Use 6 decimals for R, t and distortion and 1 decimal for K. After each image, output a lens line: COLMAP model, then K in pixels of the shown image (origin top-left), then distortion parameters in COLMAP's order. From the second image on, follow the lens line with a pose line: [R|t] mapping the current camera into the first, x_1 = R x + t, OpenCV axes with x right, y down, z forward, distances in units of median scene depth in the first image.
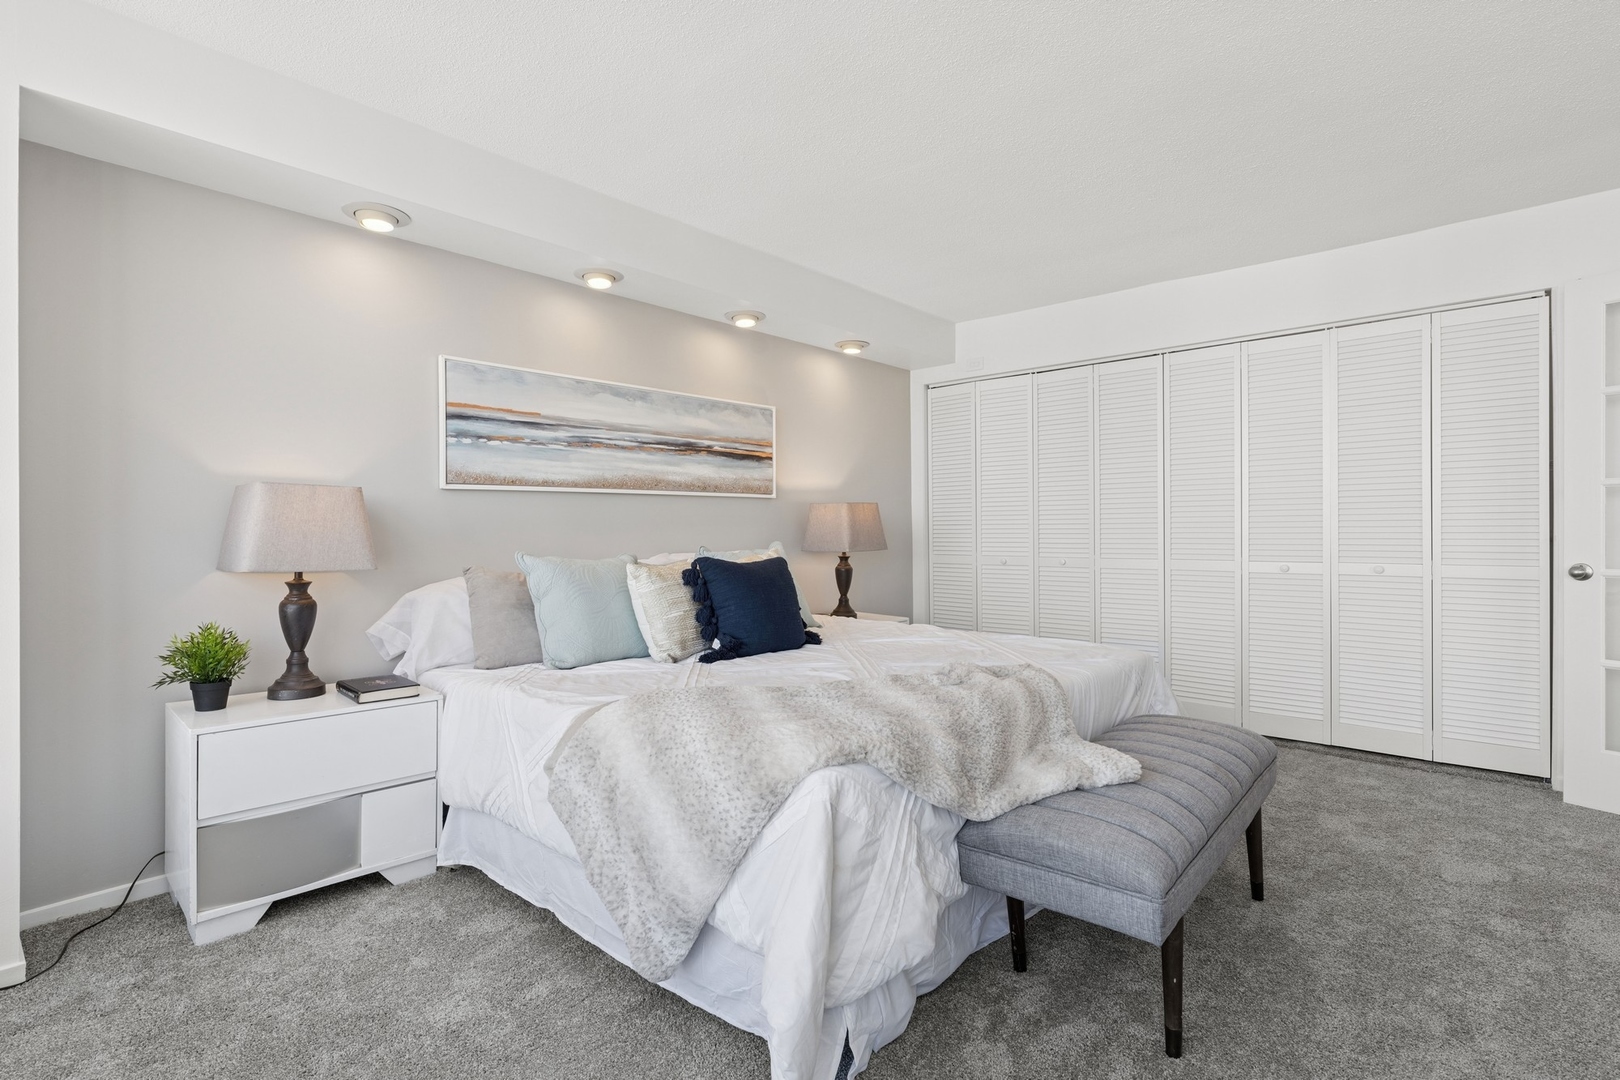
lens RADIAL K [[743.7, 0, 805.6], [0, 743.7, 537.4], [0, 0, 1]] dist [-0.003948, 0.000693]
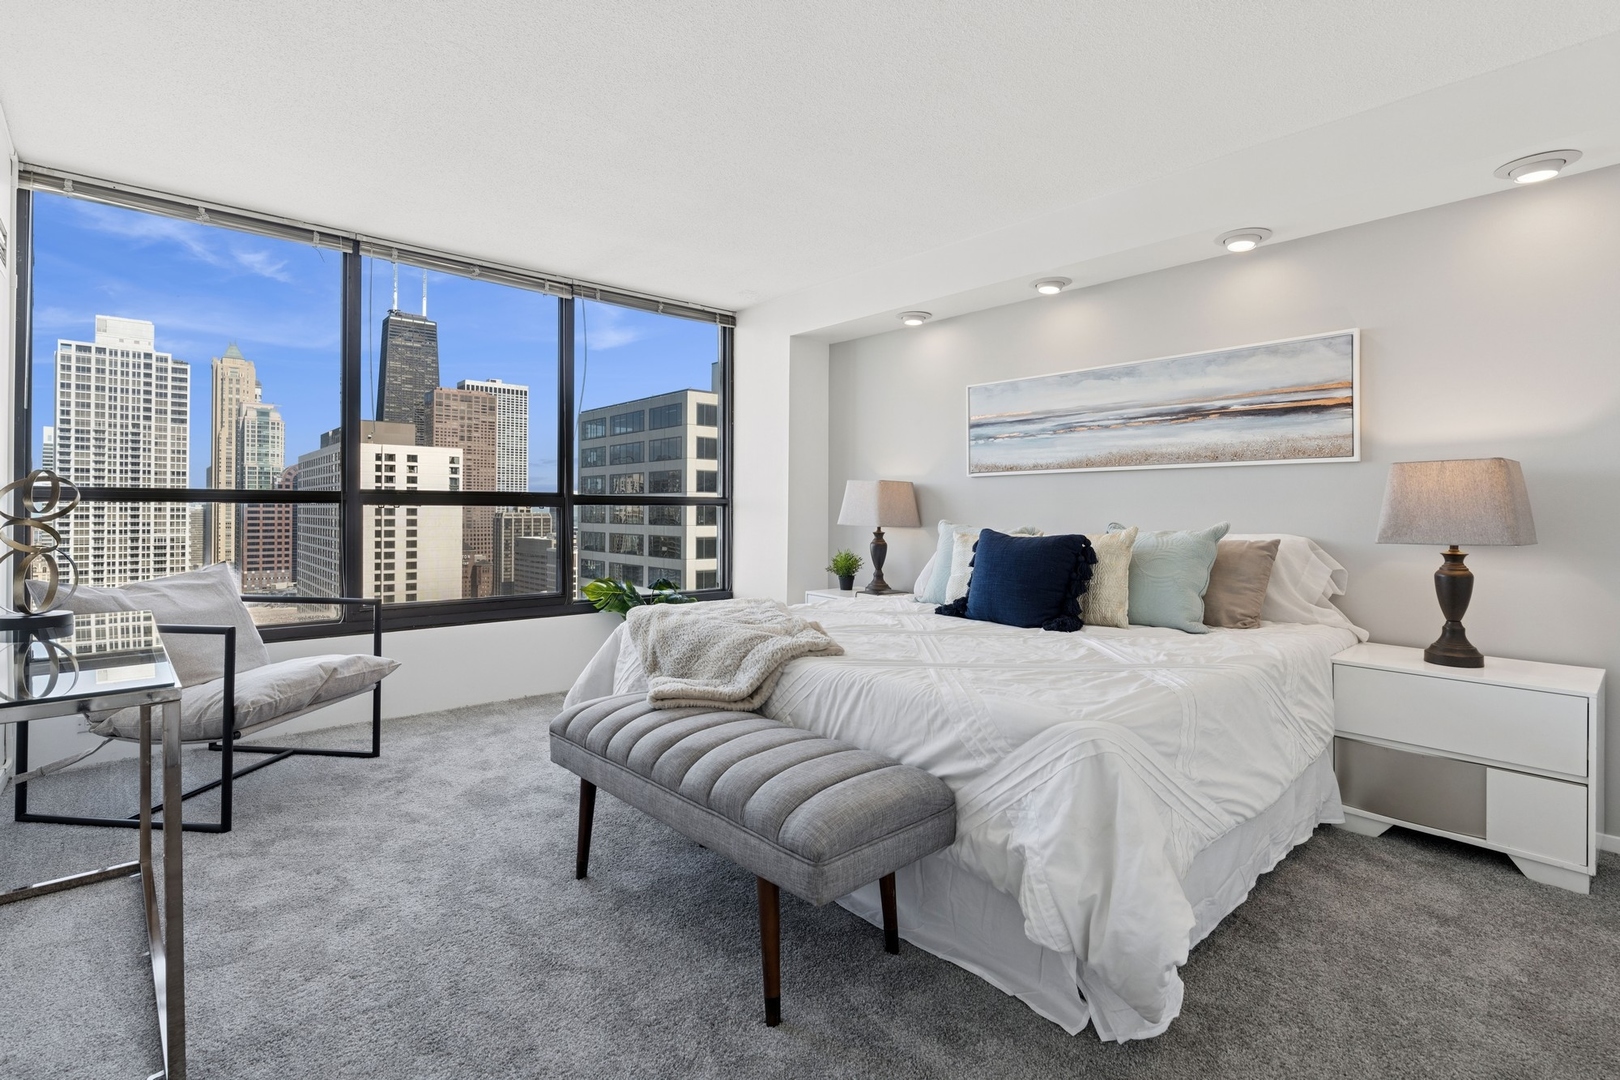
lens RADIAL K [[763.7, 0, 810.9], [0, 763.7, 505.3], [0, 0, 1]] dist [-0.000654, 0.000083]
pose [[-0.084560, 0.012814, -0.996336, 0.822951], [-0.004762, 0.999901, 0.013264, -0.022328], [0.996407, 0.005866, -0.084490, 0.651226]]
